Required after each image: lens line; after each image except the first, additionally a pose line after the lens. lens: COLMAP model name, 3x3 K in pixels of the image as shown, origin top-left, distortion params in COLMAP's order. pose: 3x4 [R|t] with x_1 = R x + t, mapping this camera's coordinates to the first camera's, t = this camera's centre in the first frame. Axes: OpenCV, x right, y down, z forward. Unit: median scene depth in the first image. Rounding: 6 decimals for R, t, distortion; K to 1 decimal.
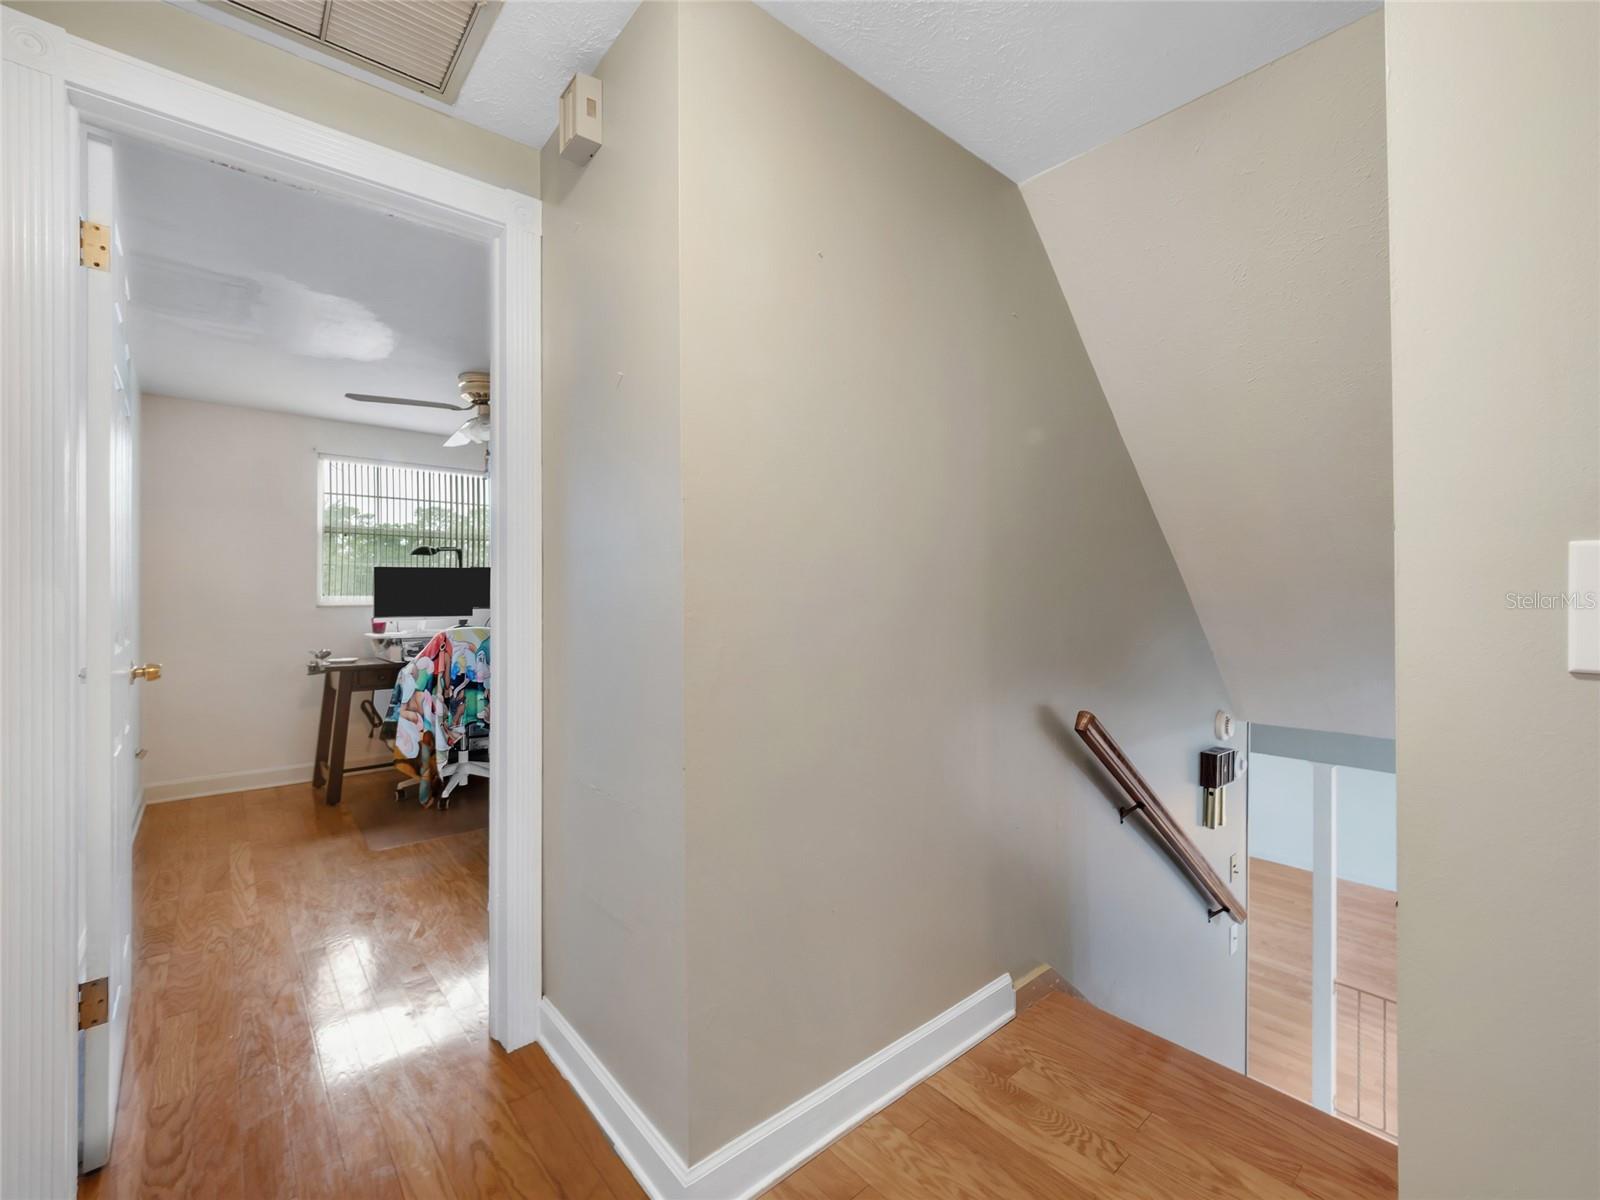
lens RADIAL K [[689.2, 0, 793.4], [0, 689.2, 584.9], [0, 0, 1]] dist [-0.006797, -0.001203]
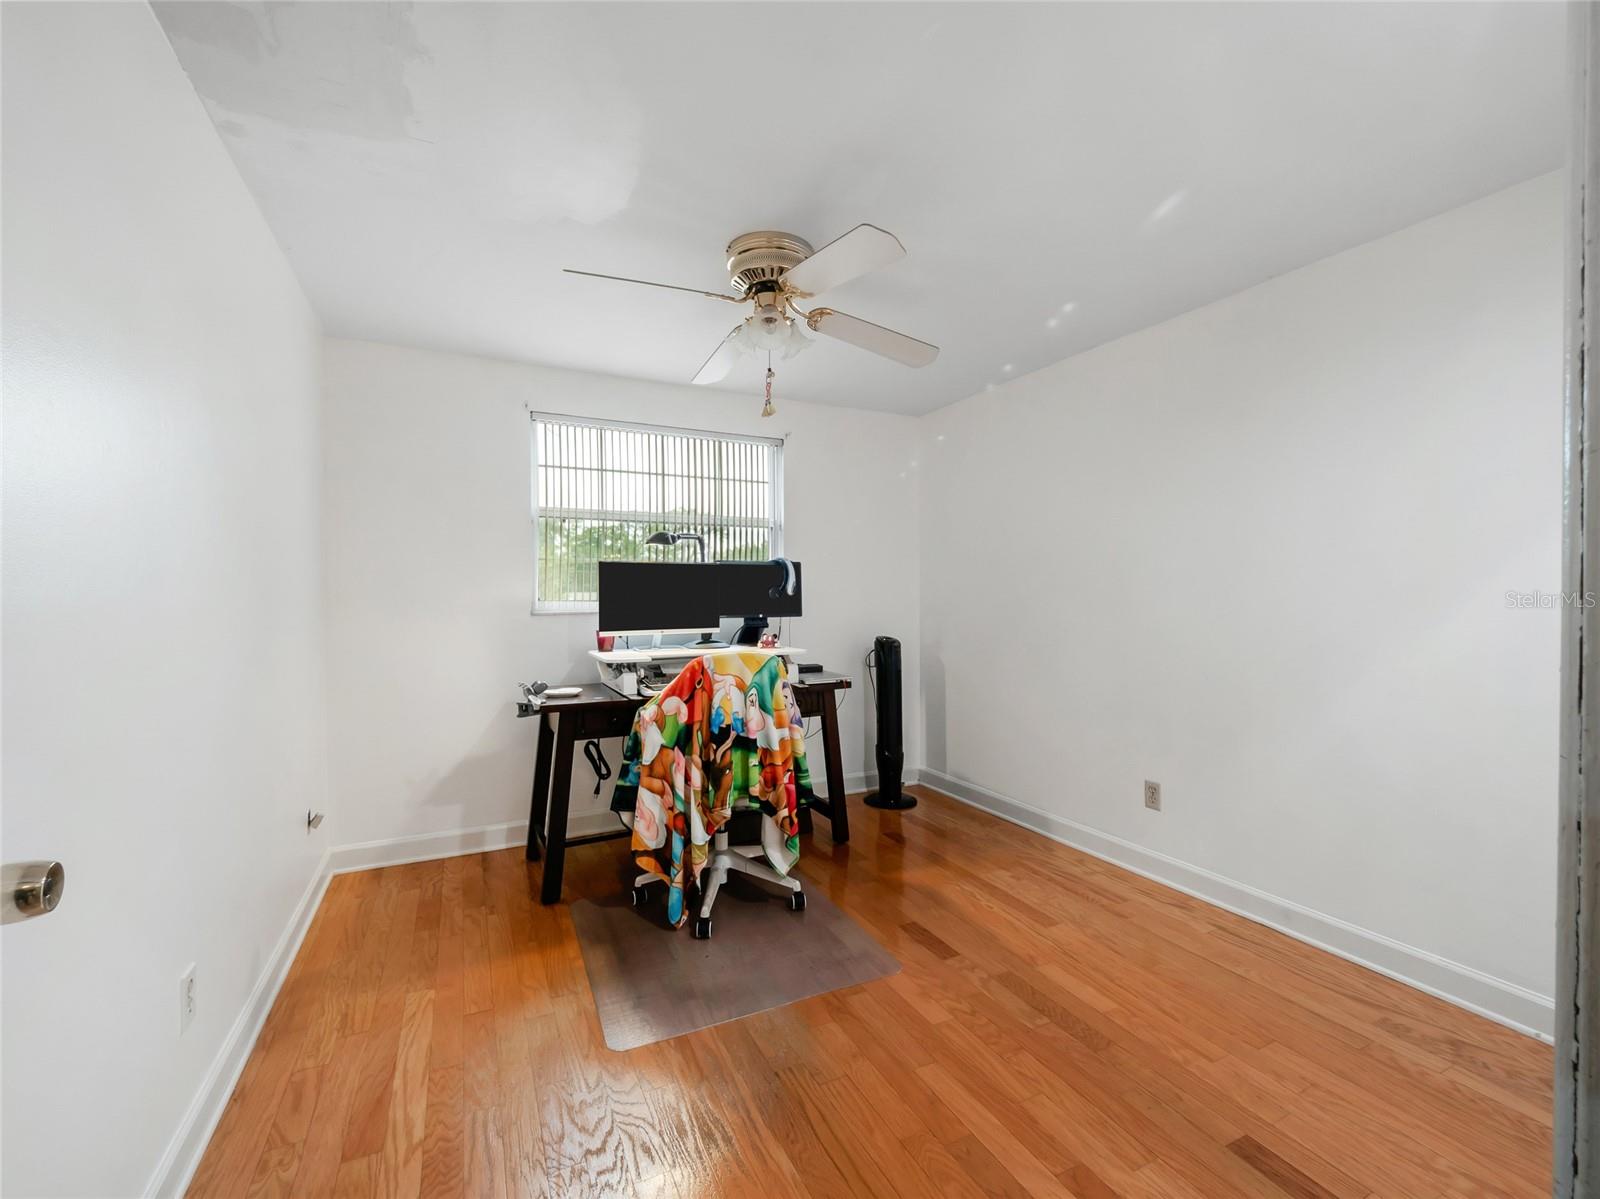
lens RADIAL K [[689.2, 0, 801.3], [0, 689.2, 605.2], [0, 0, 1]] dist [-0.006797, -0.001203]
pose [[0.970613, 0.009535, -0.240456, -0.258087], [-0.002765, 0.999591, 0.028476, -0.001296], [0.240629, -0.026975, 0.970242, 0.389358]]
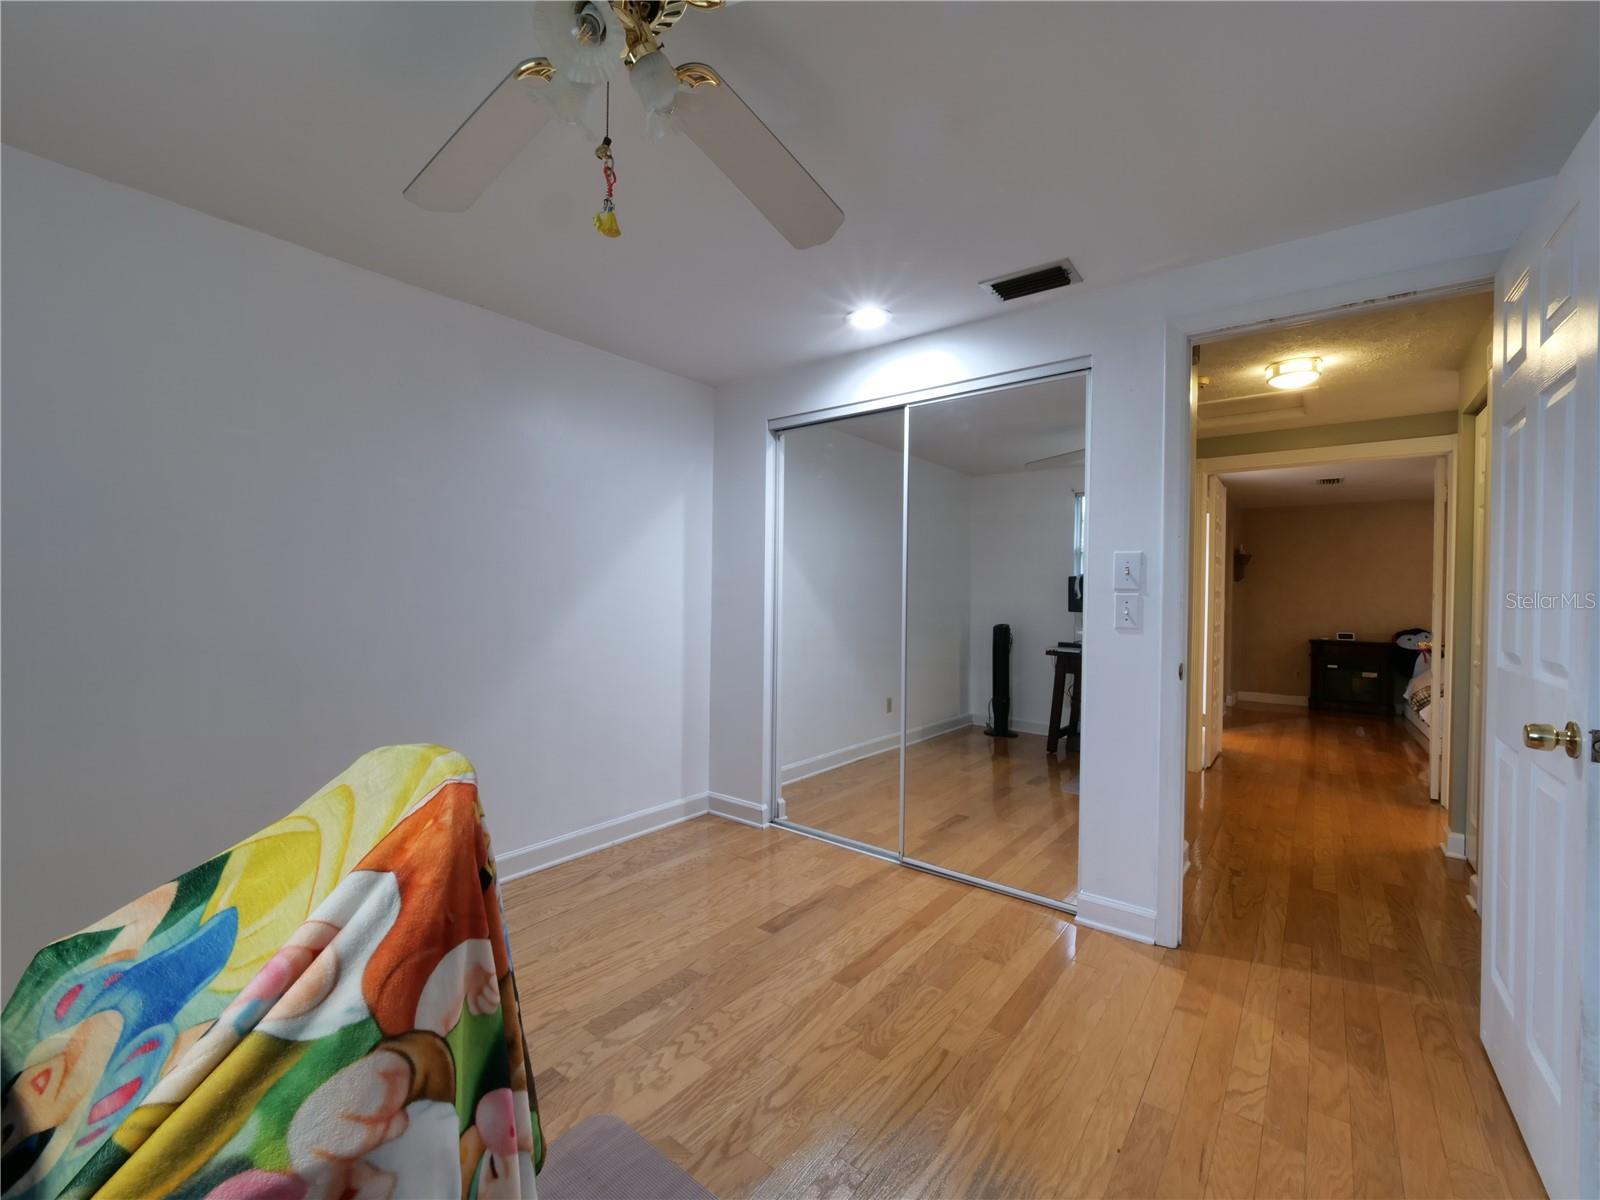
lens RADIAL K [[654.0, 0, 804.0], [0, 654.0, 597.5], [0, 0, 1]] dist [-0.003175, -0.000202]
pose [[-0.189259, -0.004386, 0.981917, -0.519483], [-0.020745, 0.999785, 0.000468, 0.002810], [-0.981708, -0.020282, -0.189309, 0.690443]]
